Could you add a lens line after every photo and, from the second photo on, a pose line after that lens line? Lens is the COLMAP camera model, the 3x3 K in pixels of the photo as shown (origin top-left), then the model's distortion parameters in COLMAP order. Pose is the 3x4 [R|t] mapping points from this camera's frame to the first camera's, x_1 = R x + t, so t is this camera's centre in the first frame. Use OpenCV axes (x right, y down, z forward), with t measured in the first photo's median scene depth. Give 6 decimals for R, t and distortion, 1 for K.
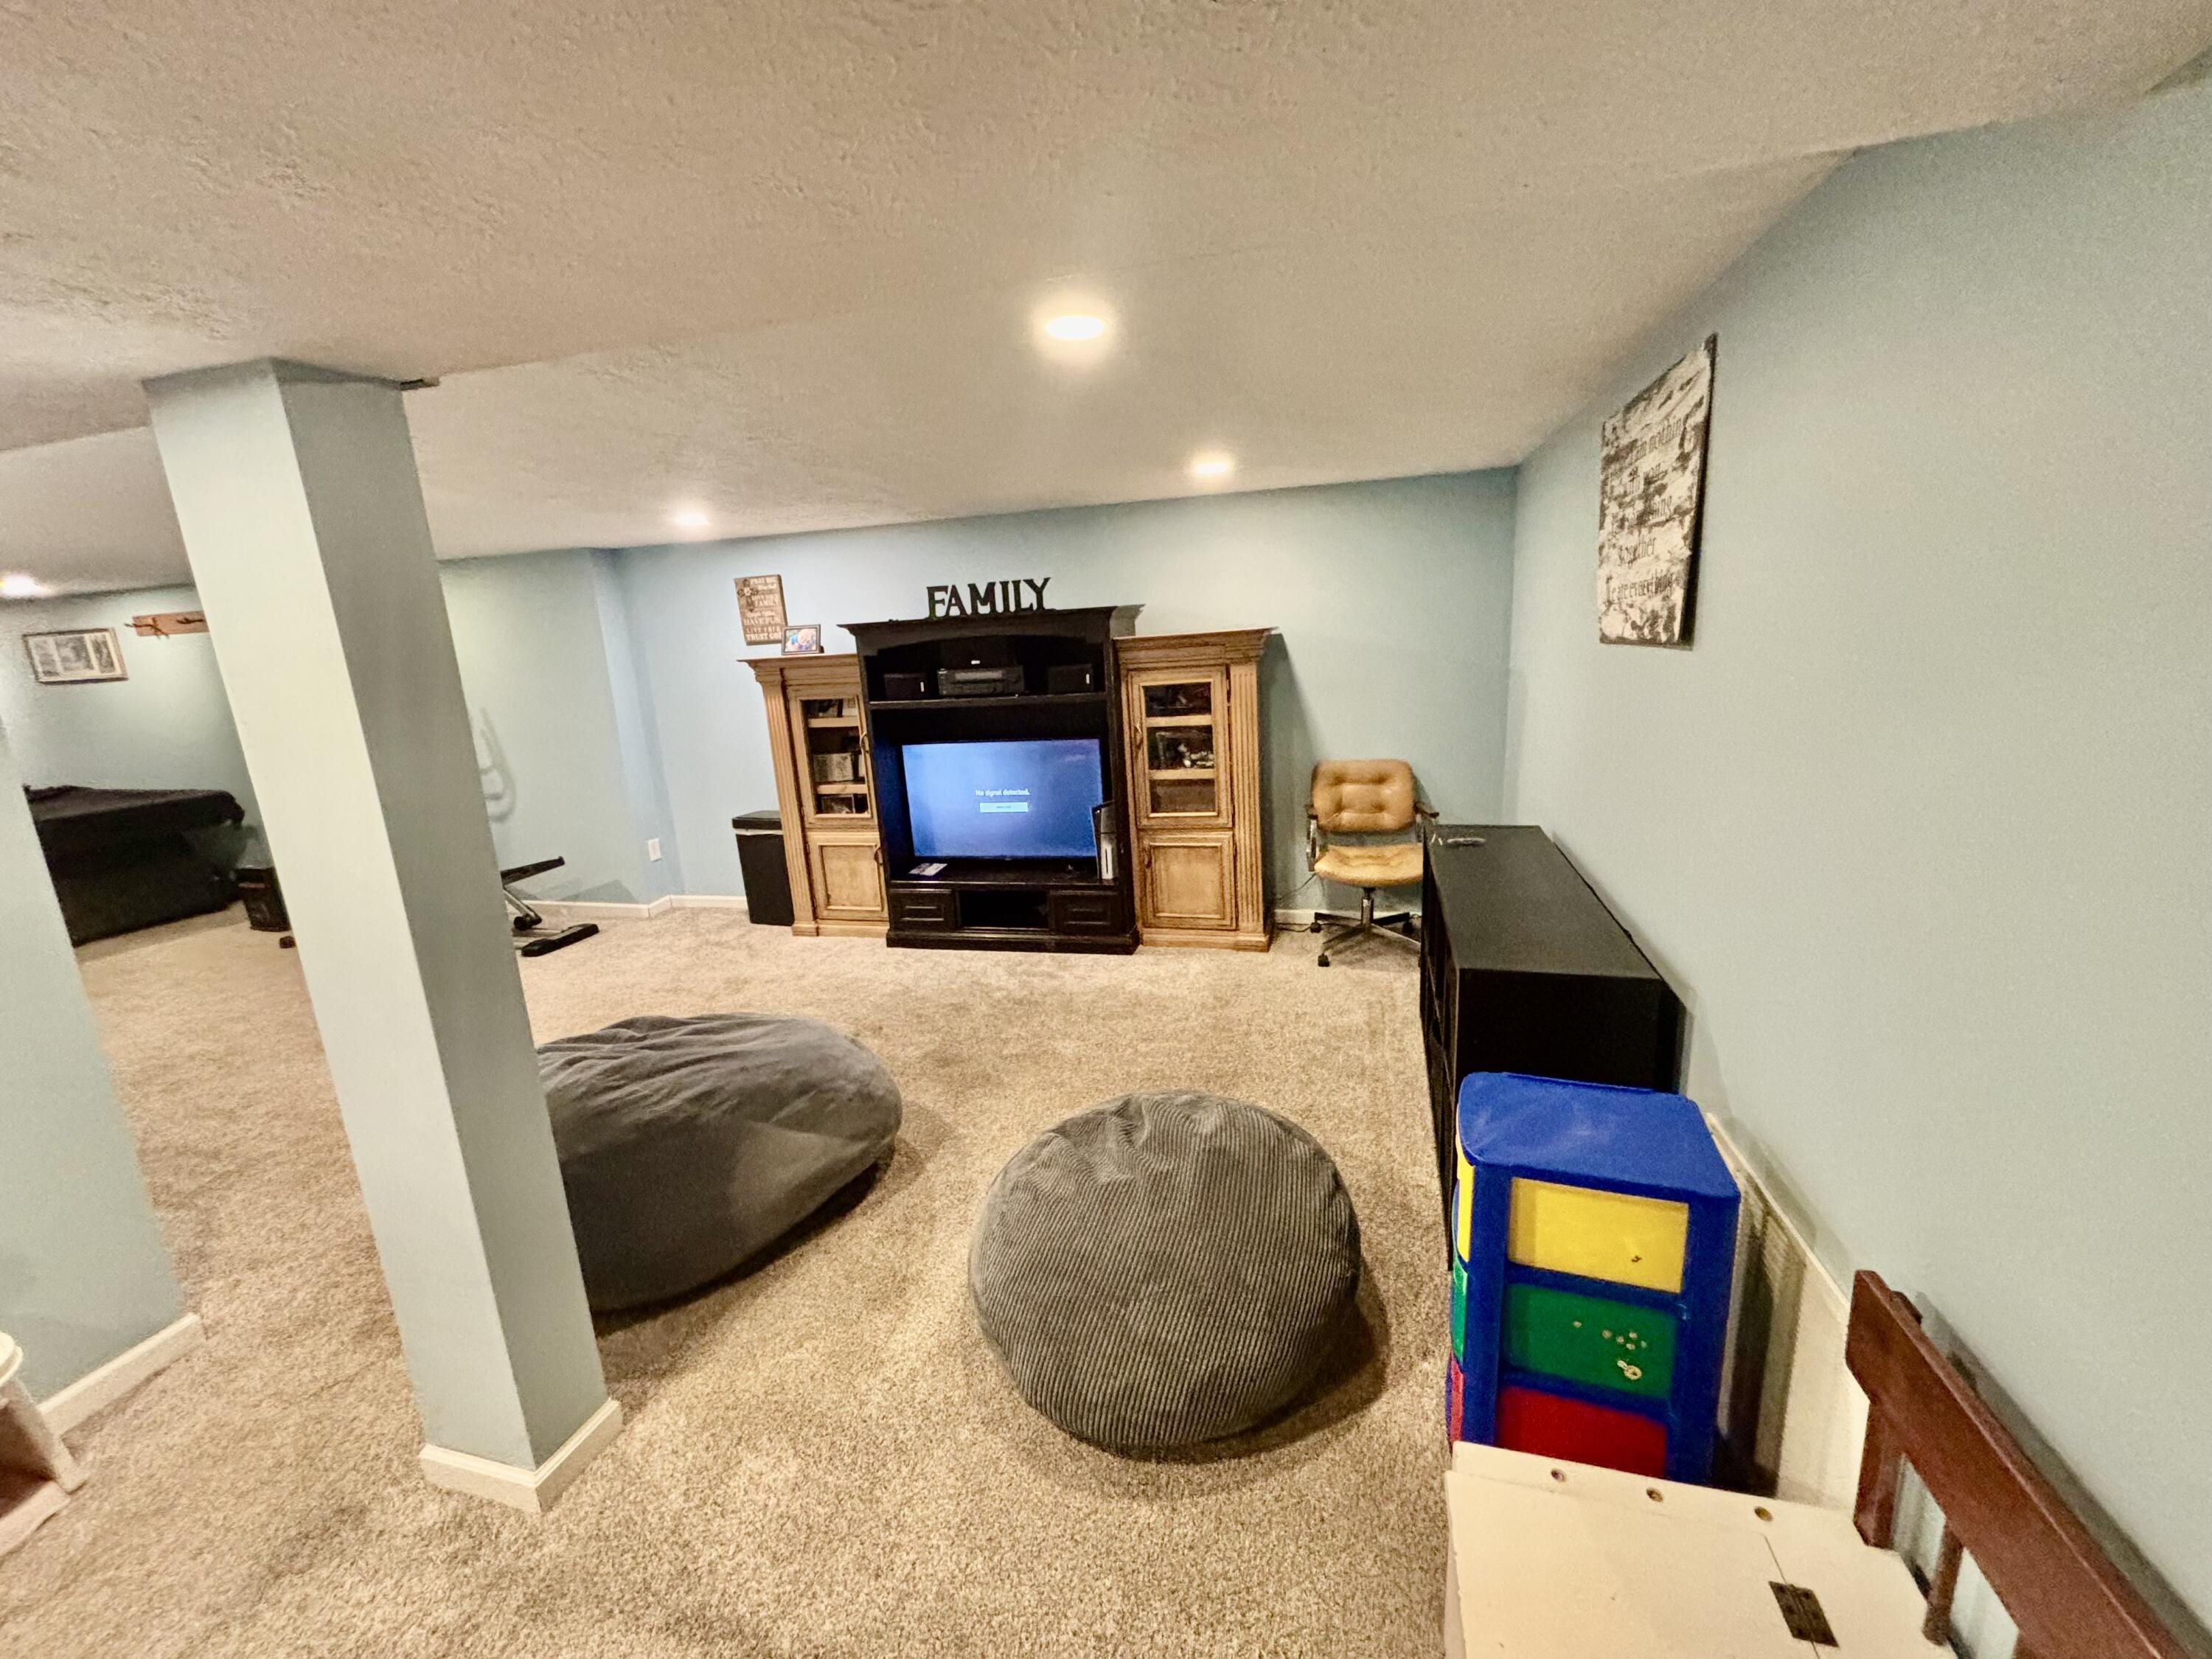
lens RADIAL K [[892.9, 0, 1119.1], [0, 892.9, 832.6], [0, 0, 1]] dist [-0.000753, 0.001612]
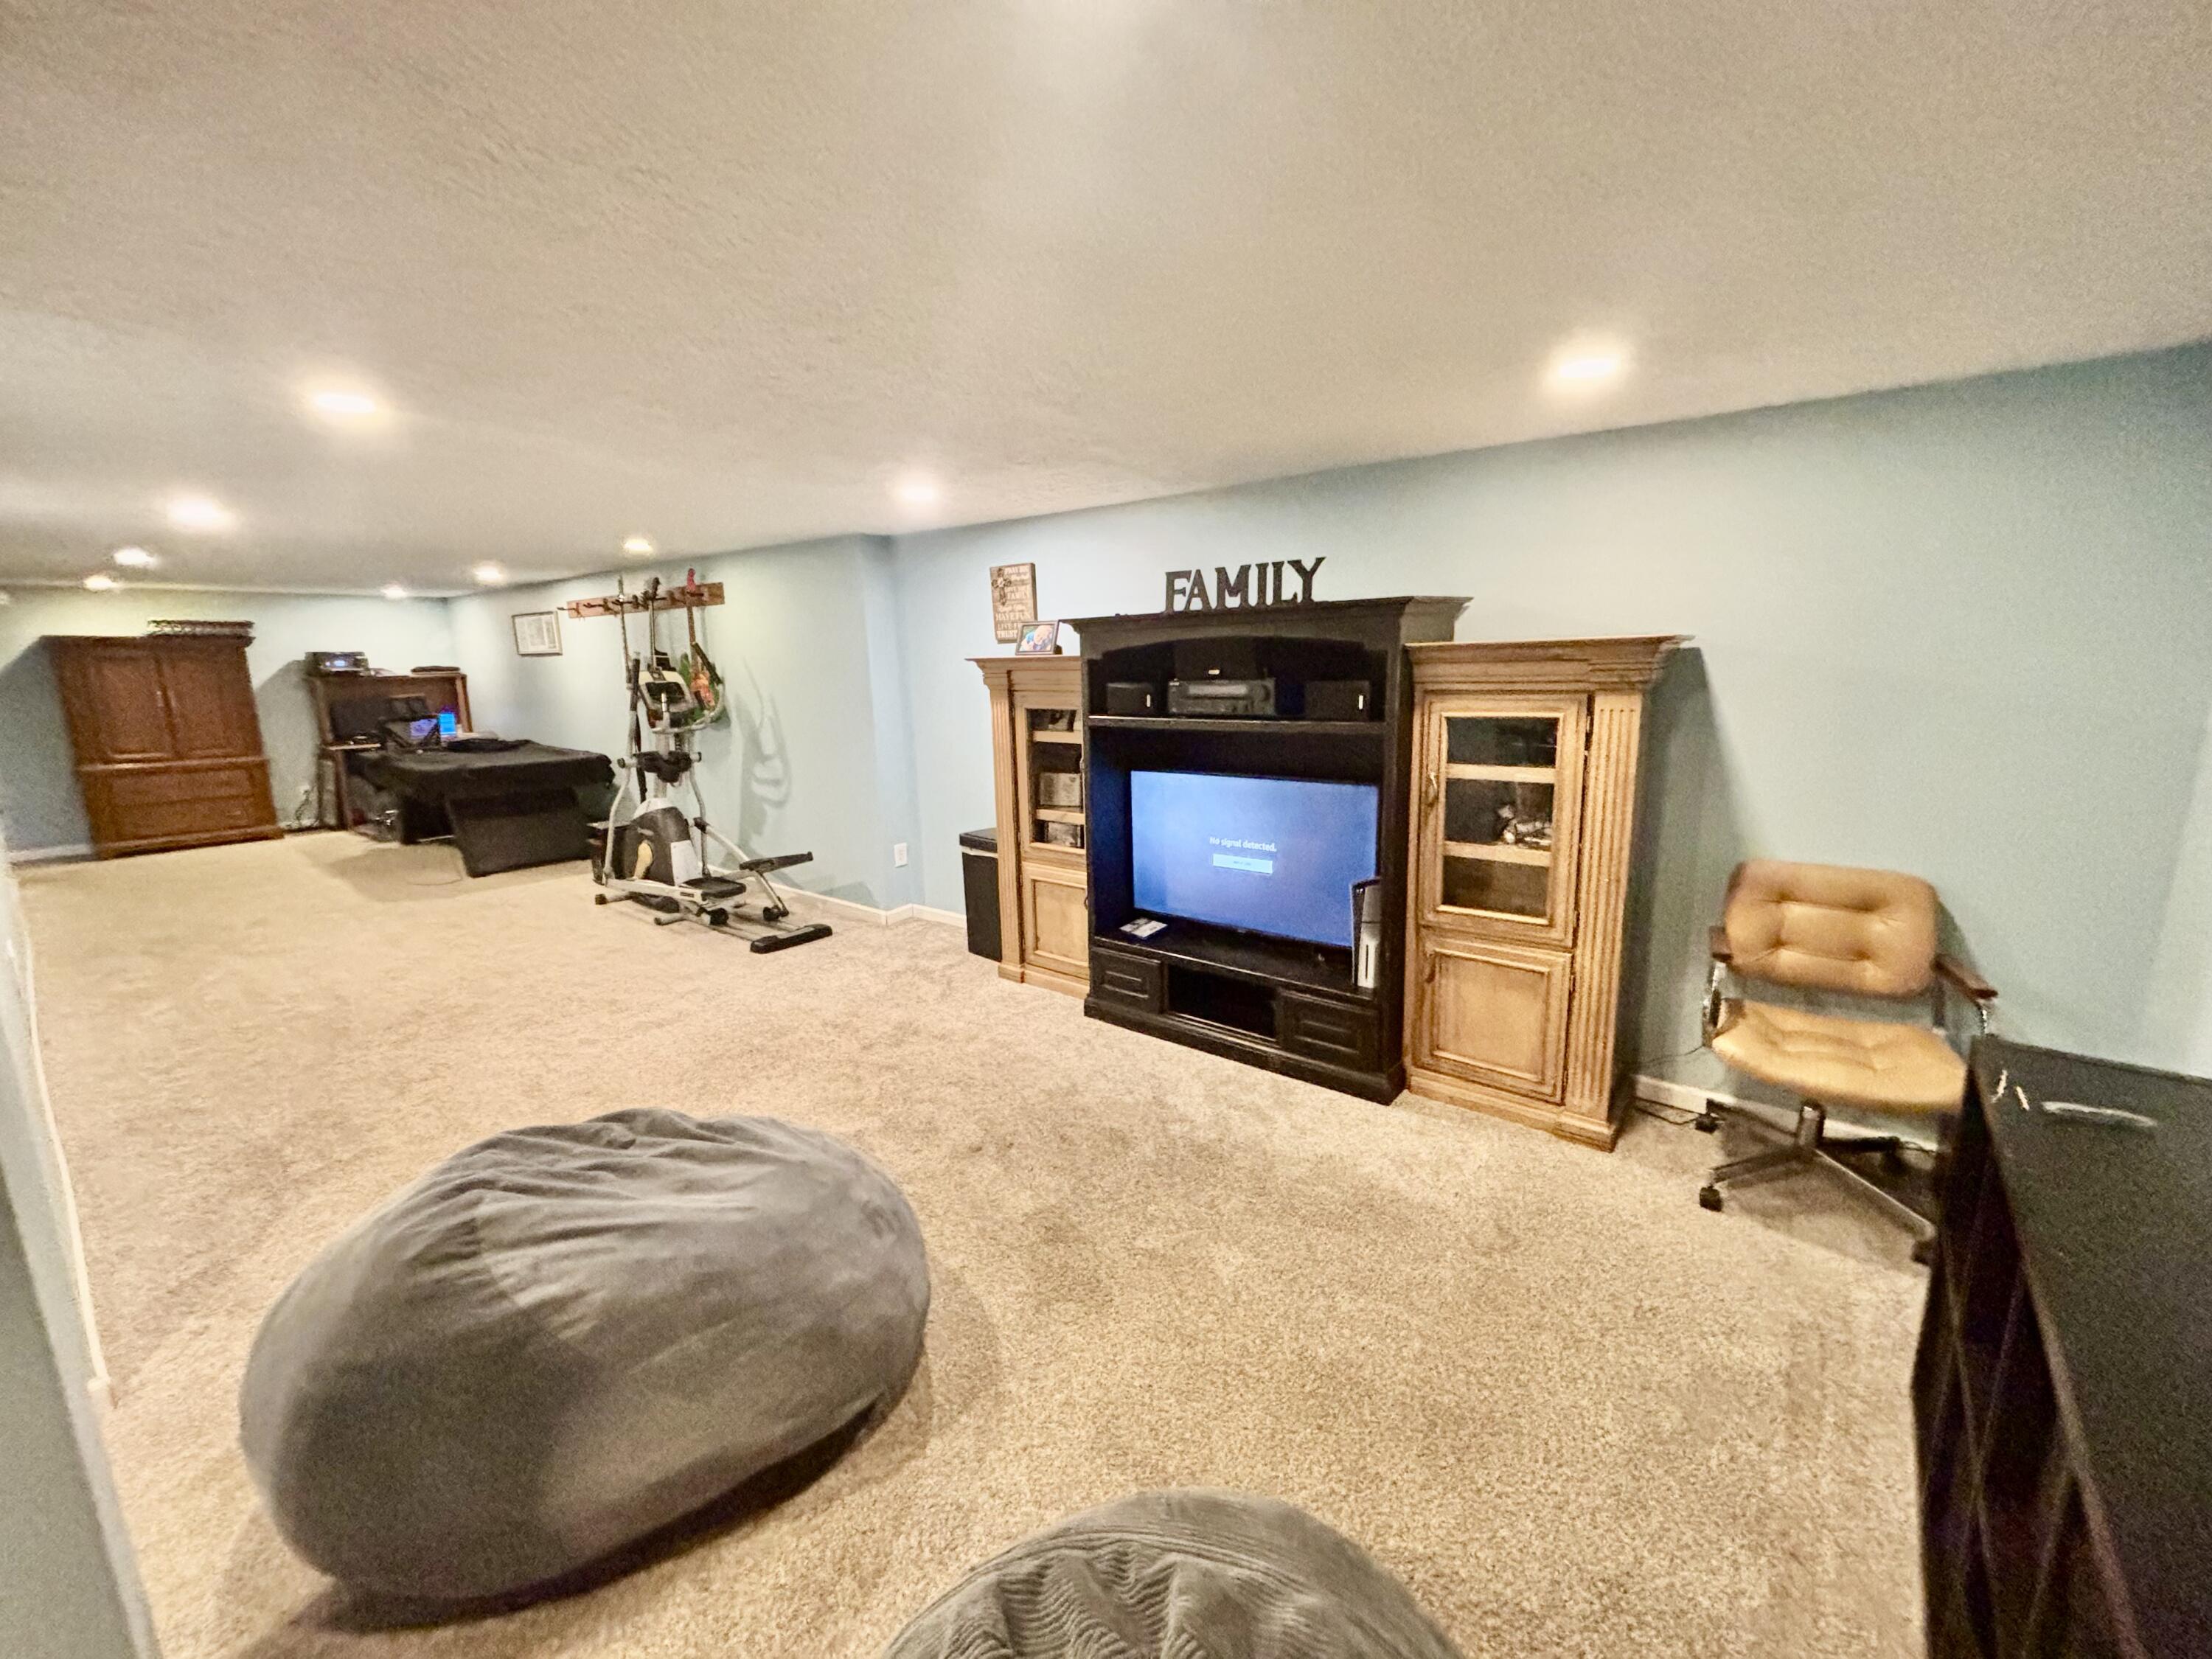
lens RADIAL K [[892.9, 0, 1115.5], [0, 892.9, 825.1], [0, 0, 1]] dist [-0.000753, 0.001612]
pose [[0.913277, 0.111100, -0.391894, 0.069659], [-0.118113, 0.992980, 0.006253, -0.057202], [0.389838, 0.040577, 0.919989, 0.278450]]
